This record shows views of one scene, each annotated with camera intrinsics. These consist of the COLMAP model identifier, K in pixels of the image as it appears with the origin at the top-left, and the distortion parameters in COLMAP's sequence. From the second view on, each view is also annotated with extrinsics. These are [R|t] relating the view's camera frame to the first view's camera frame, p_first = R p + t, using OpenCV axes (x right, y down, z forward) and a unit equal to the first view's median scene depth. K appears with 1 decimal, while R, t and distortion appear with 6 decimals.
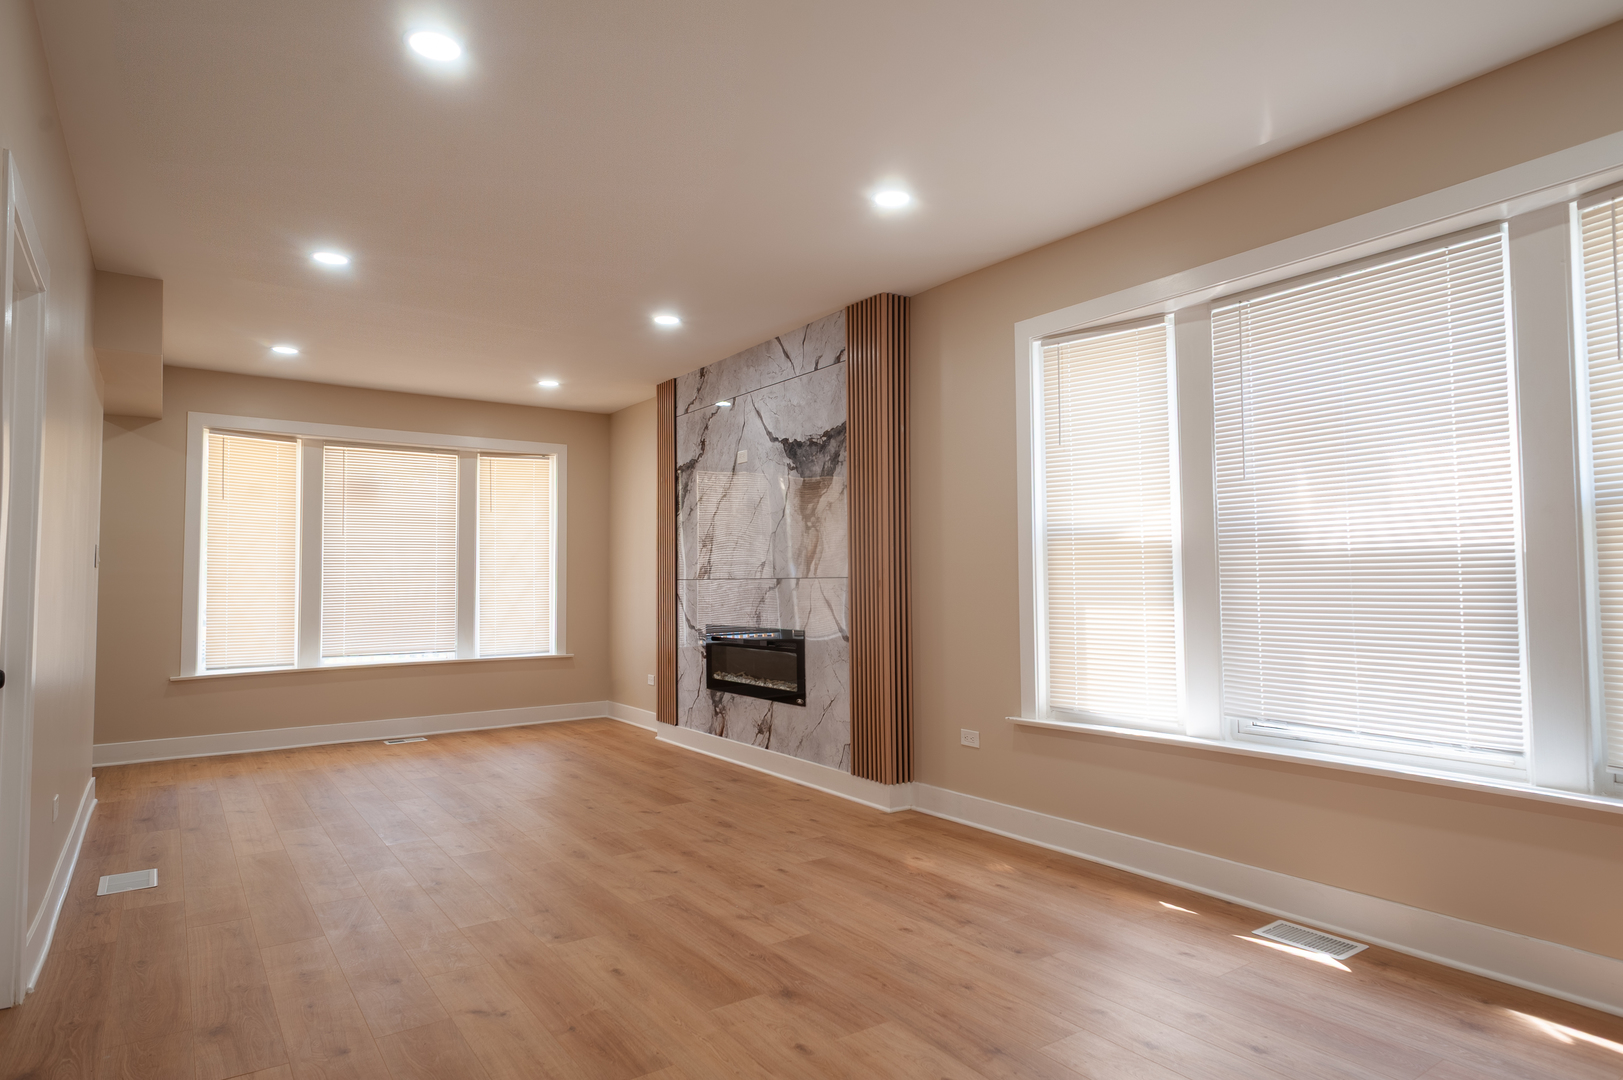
lens RADIAL K [[920.1, 0, 805.9], [0, 920.1, 539.8], [0, 0, 1]] dist [0.022201, -0.009935]
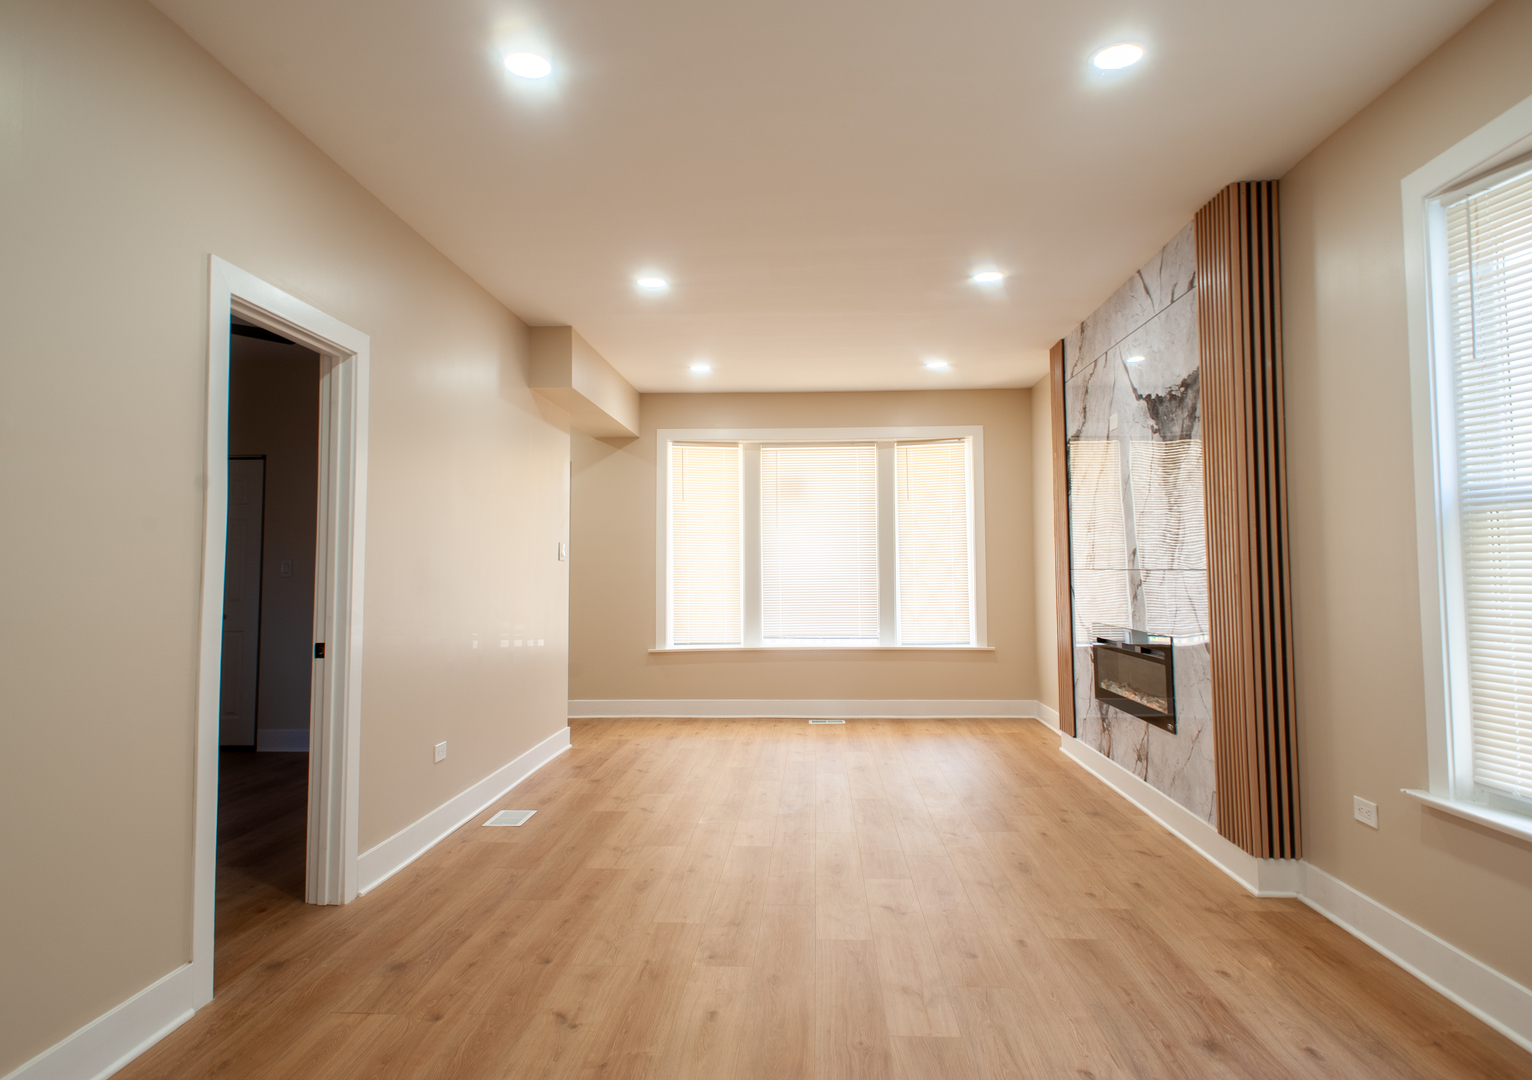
lens RADIAL K [[922.4, 0, 768.6], [0, 922.4, 513.1], [0, 0, 1]] dist [0.022928, -0.011248]
pose [[0.792111, -0.035689, -0.609333, 0.197322], [0.029314, 0.999362, -0.020426, -0.000180], [0.609673, -0.001683, 0.792651, 0.155392]]
